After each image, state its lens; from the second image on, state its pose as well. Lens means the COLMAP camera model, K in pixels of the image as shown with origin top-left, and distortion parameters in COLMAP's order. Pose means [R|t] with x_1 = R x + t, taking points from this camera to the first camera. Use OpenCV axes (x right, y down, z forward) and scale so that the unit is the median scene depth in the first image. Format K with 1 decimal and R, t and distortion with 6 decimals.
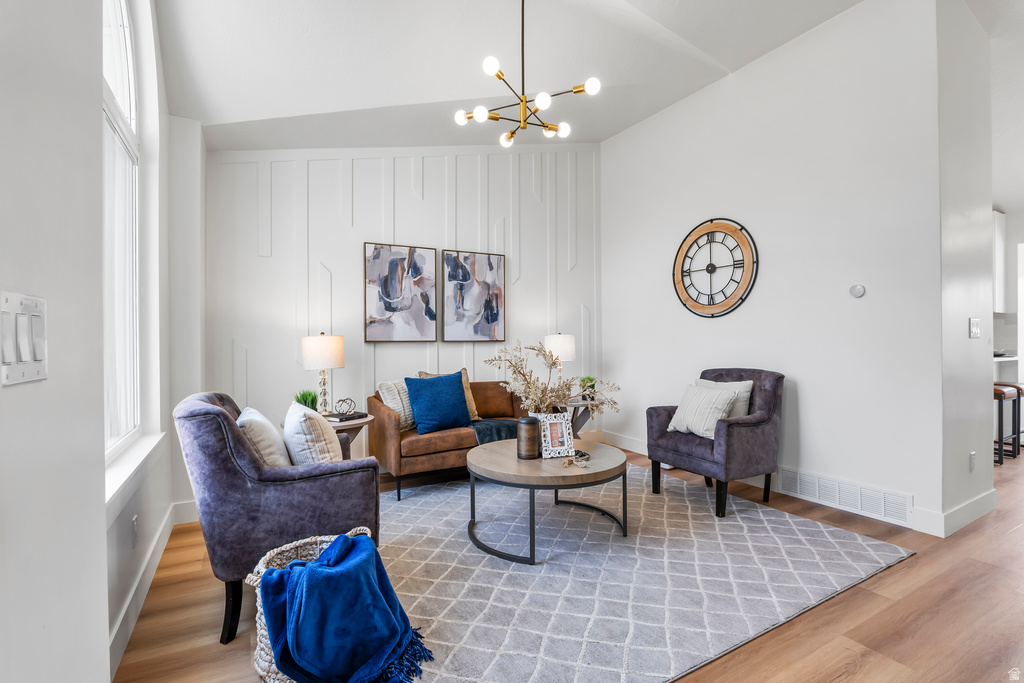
lens RADIAL K [[476.0, 0, 513.7], [0, 476.0, 343.8], [0, 0, 1]] dist [-0.018427, 0.002161]
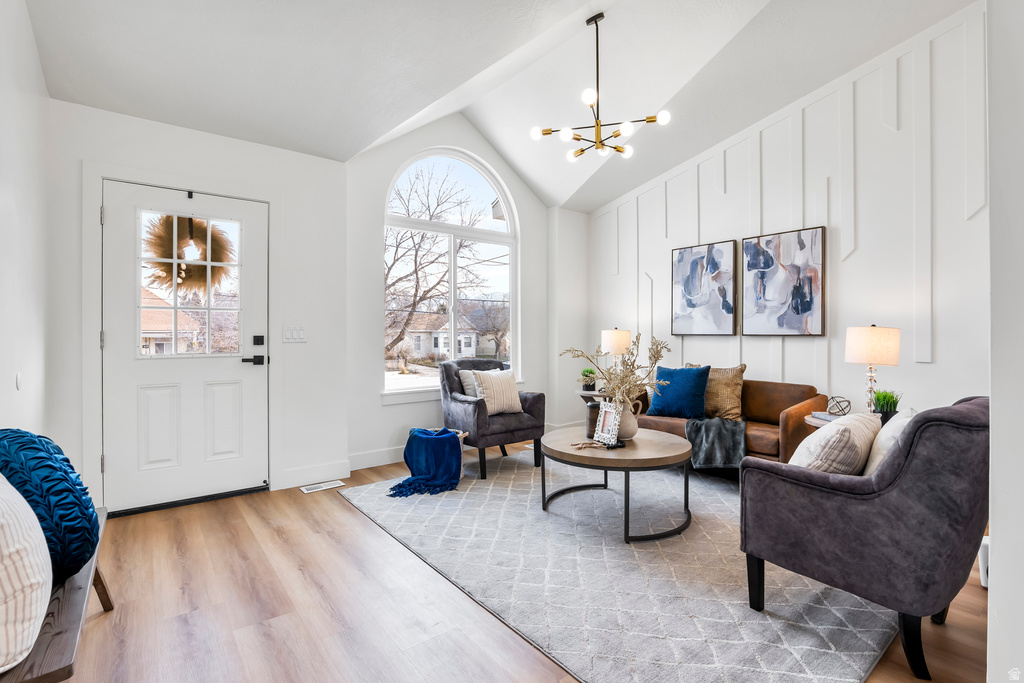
lens RADIAL K [[476.0, 0, 516.5], [0, 476.0, 330.4], [0, 0, 1]] dist [-0.018427, 0.002161]
pose [[0.159307, -0.005711, -0.987213, 0.715761], [-0.018187, 0.999797, -0.008719, 0.001756], [0.987061, 0.019344, 0.159171, 0.404505]]
